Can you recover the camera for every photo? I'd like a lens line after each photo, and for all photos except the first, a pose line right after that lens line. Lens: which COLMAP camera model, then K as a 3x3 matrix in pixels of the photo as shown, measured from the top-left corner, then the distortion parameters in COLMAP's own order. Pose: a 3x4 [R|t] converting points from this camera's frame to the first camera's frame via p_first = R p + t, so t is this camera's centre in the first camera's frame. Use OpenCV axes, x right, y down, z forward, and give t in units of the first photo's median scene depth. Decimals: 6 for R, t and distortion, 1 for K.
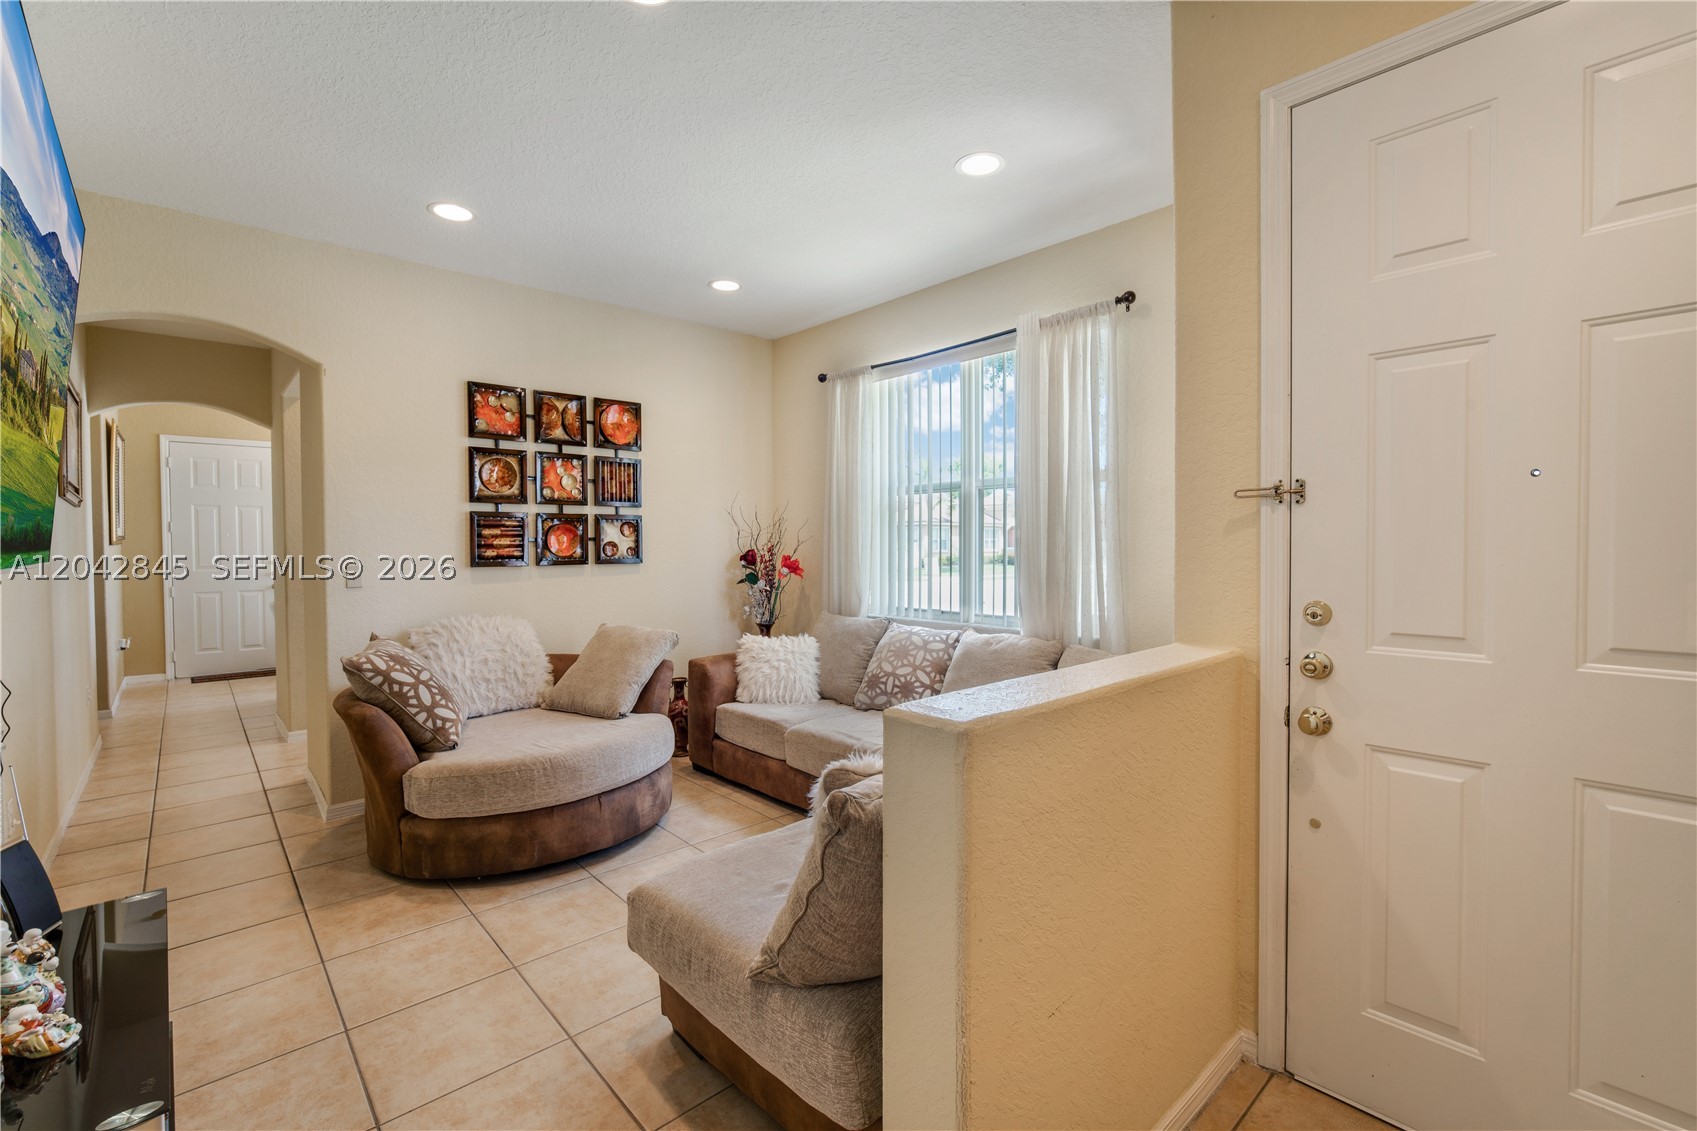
lens RADIAL K [[735.8, 0, 850.9], [0, 735.8, 555.9], [0, 0, 1]] dist [-0.013684, 0.001950]
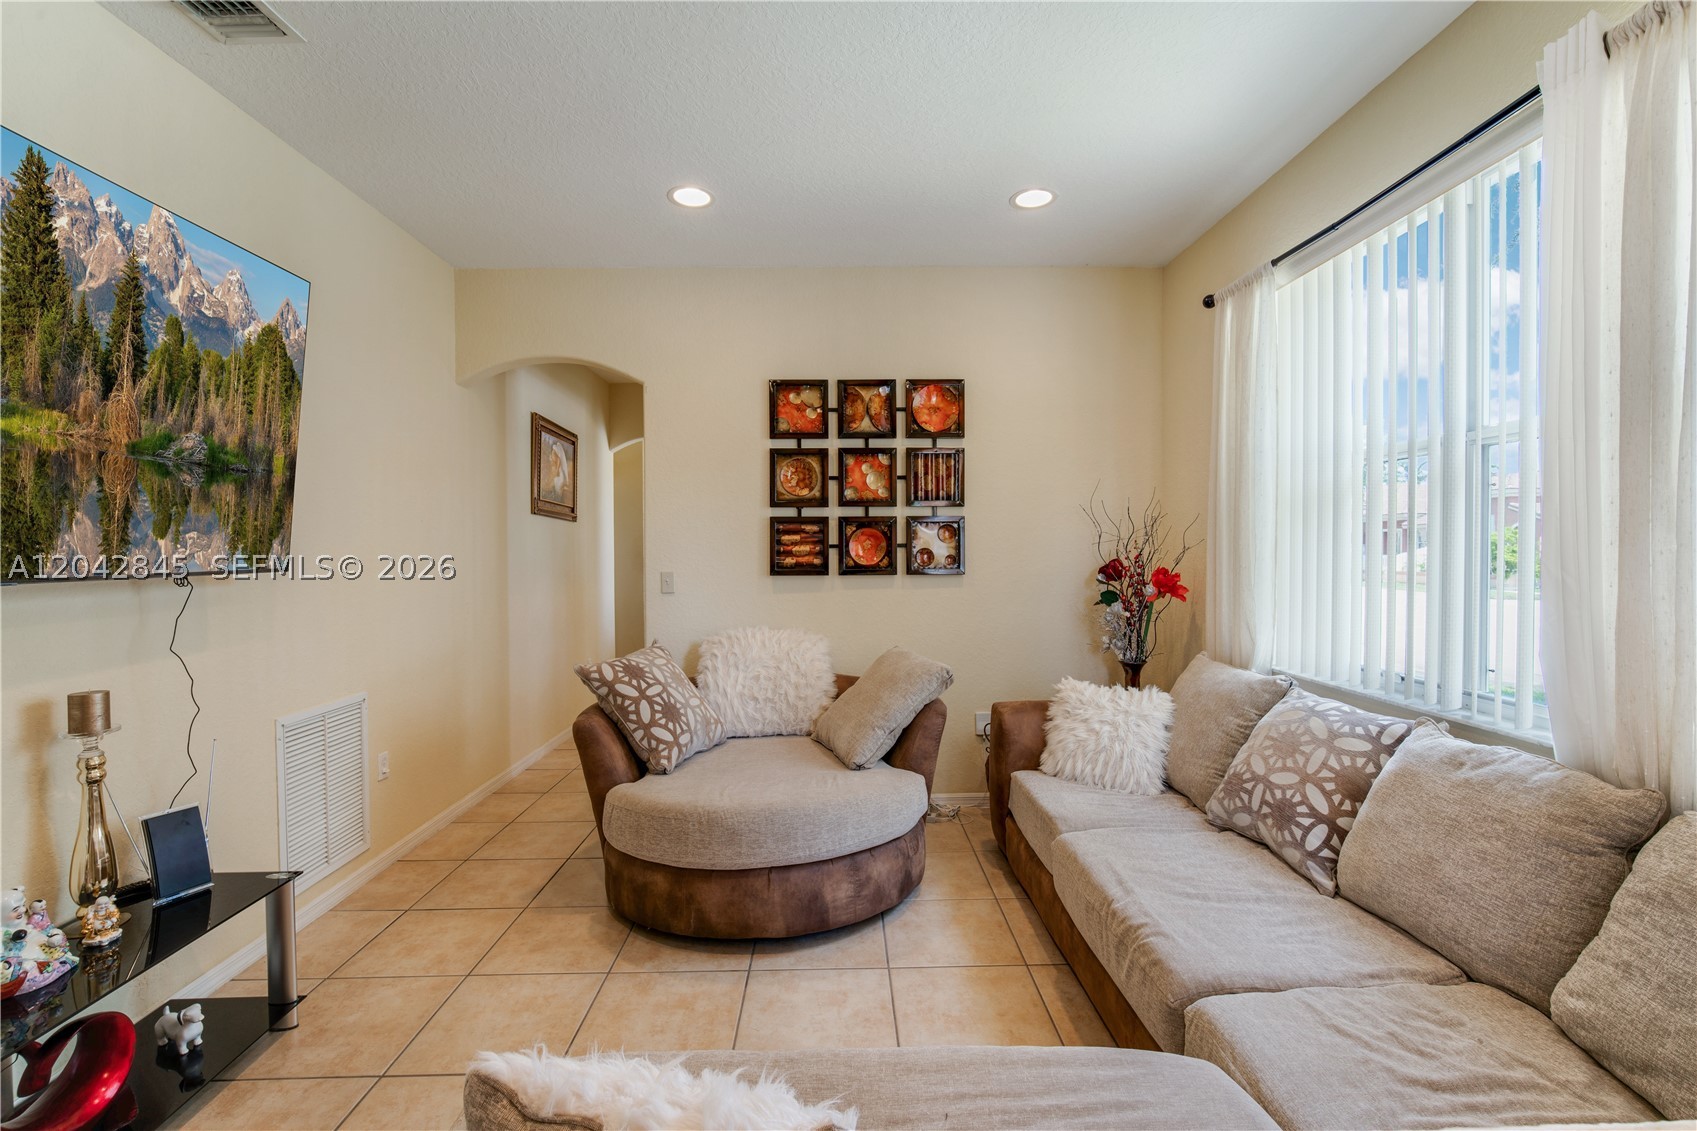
lens RADIAL K [[735.8, 0, 844.9], [0, 735.8, 559.9], [0, 0, 1]] dist [-0.013684, 0.001950]
pose [[0.752448, 0.010518, -0.658568, 0.184990], [-0.010458, 0.999937, 0.004022, -0.009989], [0.658569, 0.003861, 0.752511, 0.352568]]
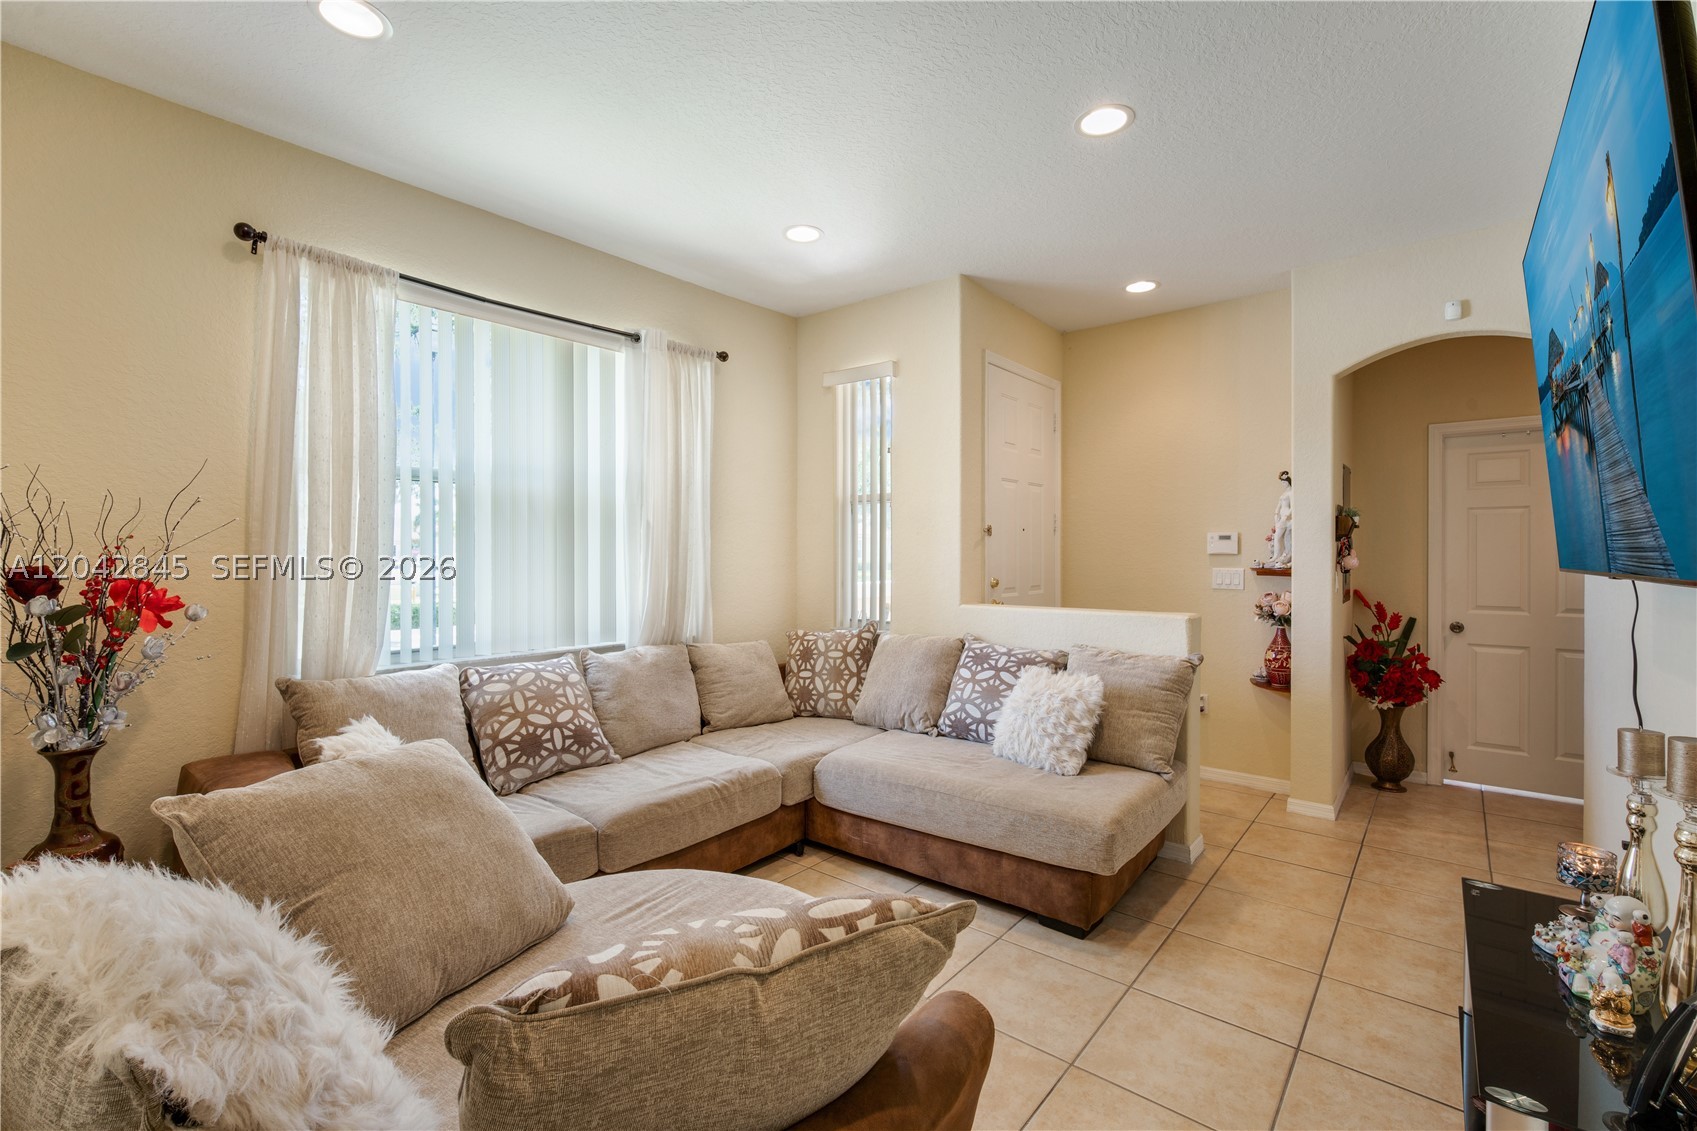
lens RADIAL K [[735.8, 0, 842.5], [0, 735.8, 559.1], [0, 0, 1]] dist [-0.013684, 0.001950]
pose [[-0.130533, -0.003720, 0.991437, -0.734253], [0.016234, 0.999851, 0.005889, -0.010797], [-0.991311, 0.016864, -0.130453, 0.799410]]
